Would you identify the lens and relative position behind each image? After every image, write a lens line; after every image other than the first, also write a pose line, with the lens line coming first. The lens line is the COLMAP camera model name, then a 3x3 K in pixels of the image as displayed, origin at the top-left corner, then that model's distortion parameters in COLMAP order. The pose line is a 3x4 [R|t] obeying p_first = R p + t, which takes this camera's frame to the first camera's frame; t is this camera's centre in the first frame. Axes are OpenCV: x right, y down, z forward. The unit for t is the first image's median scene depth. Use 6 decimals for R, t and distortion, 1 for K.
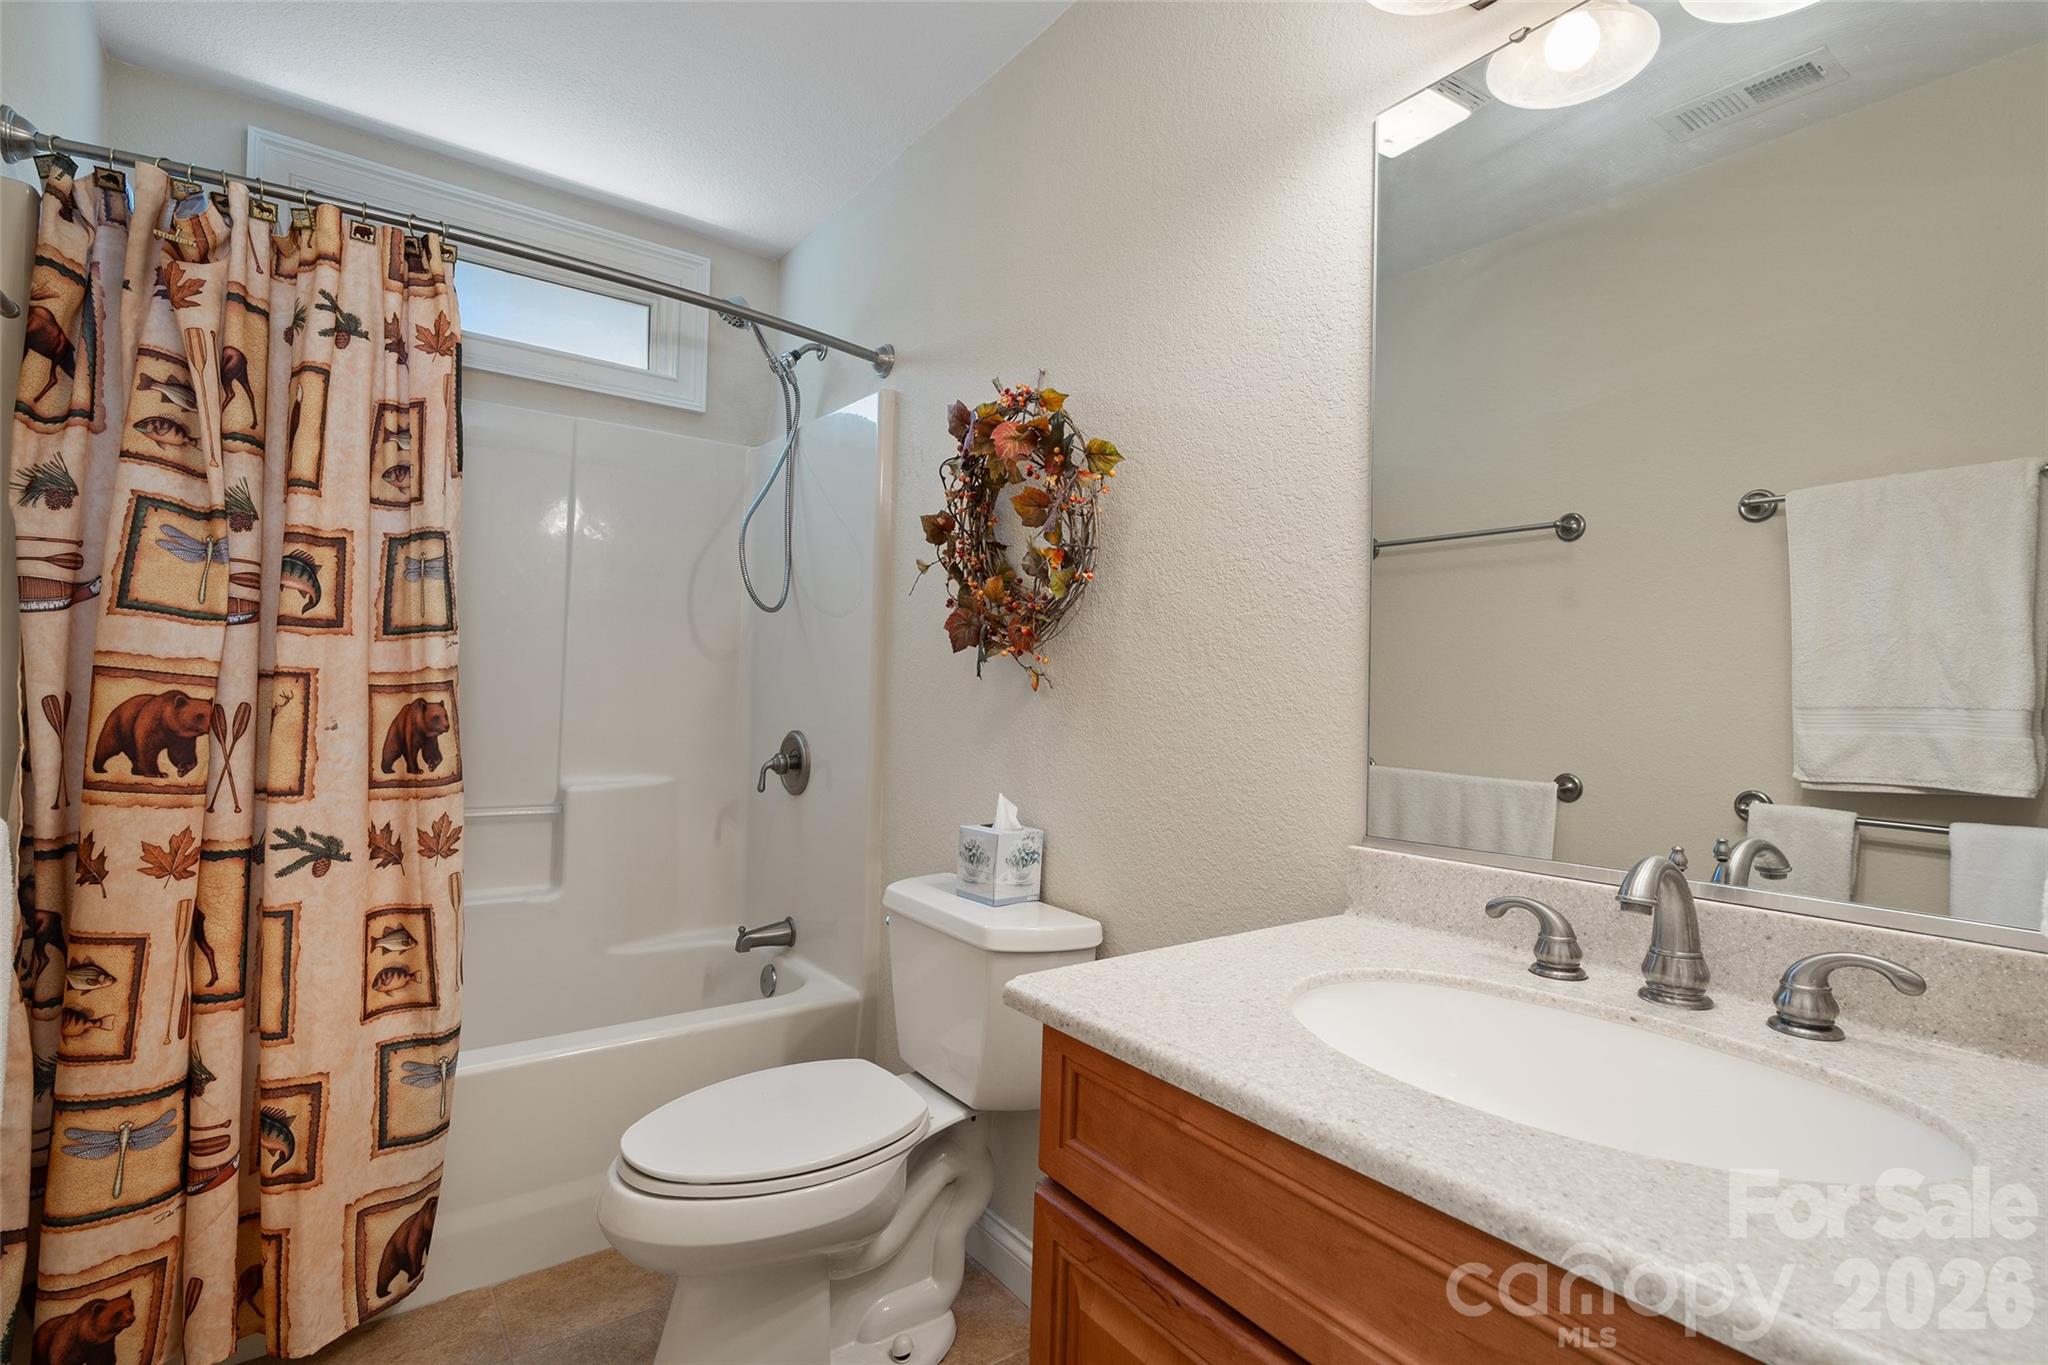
lens RADIAL K [[1002.5, 0, 1030.7], [0, 1002.5, 681.8], [0, 0, 1]] dist [-0.005399, -0.000323]
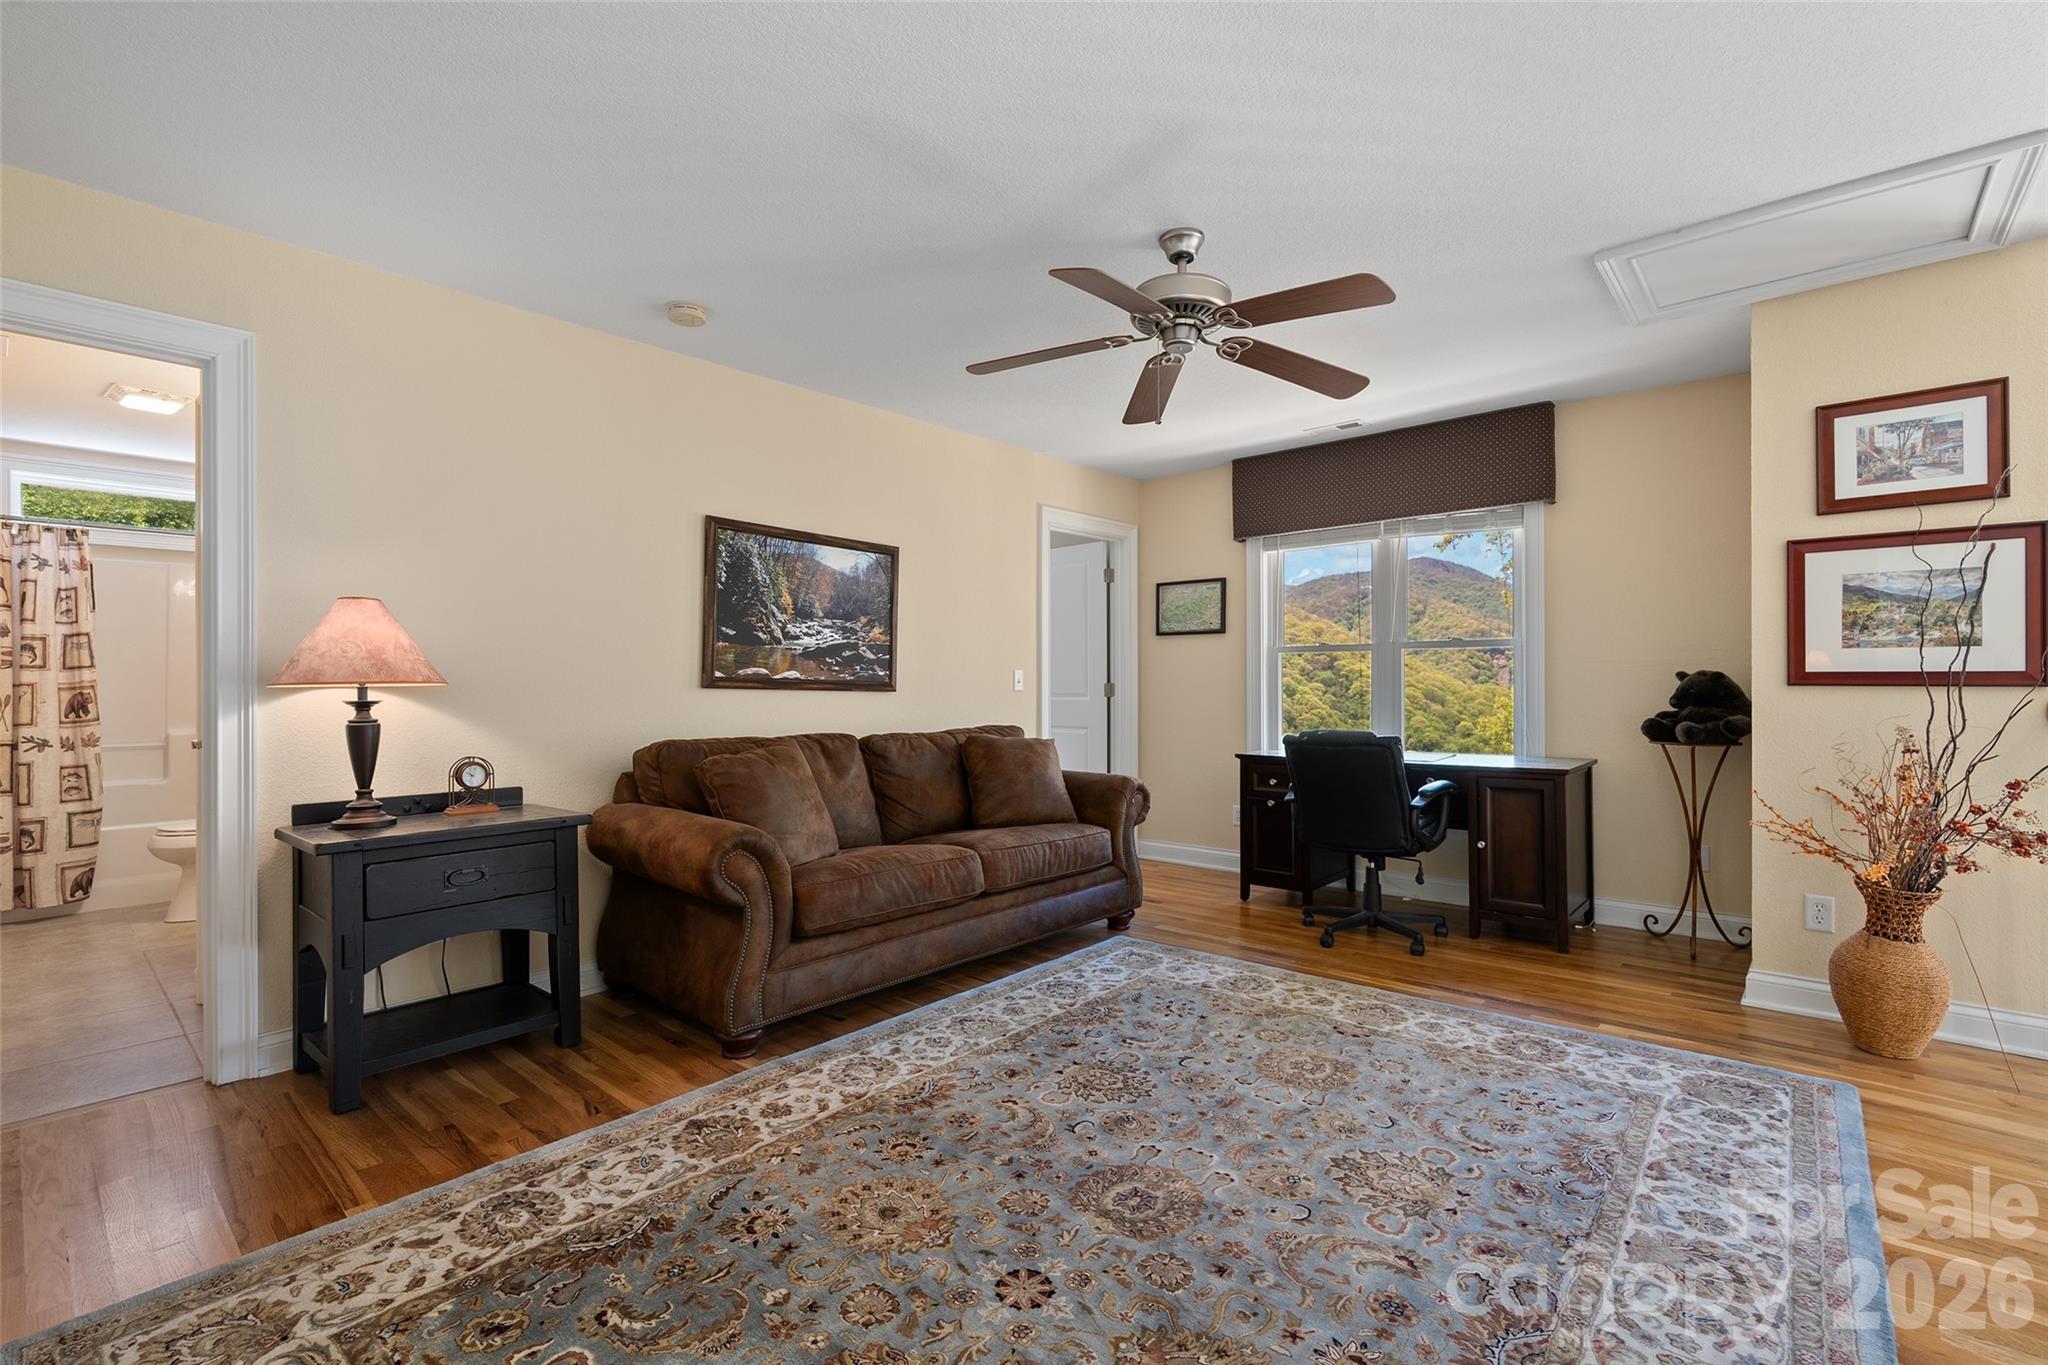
lens RADIAL K [[916.9, 0, 1016.3], [0, 916.9, 681.2], [0, 0, 1]] dist [-0.013609, 0.003719]
pose [[0.974833, -0.032394, 0.220569, 1.466237], [0.030137, 0.999453, 0.013589, 0.032433], [-0.220889, -0.006600, 0.975277, -2.177528]]
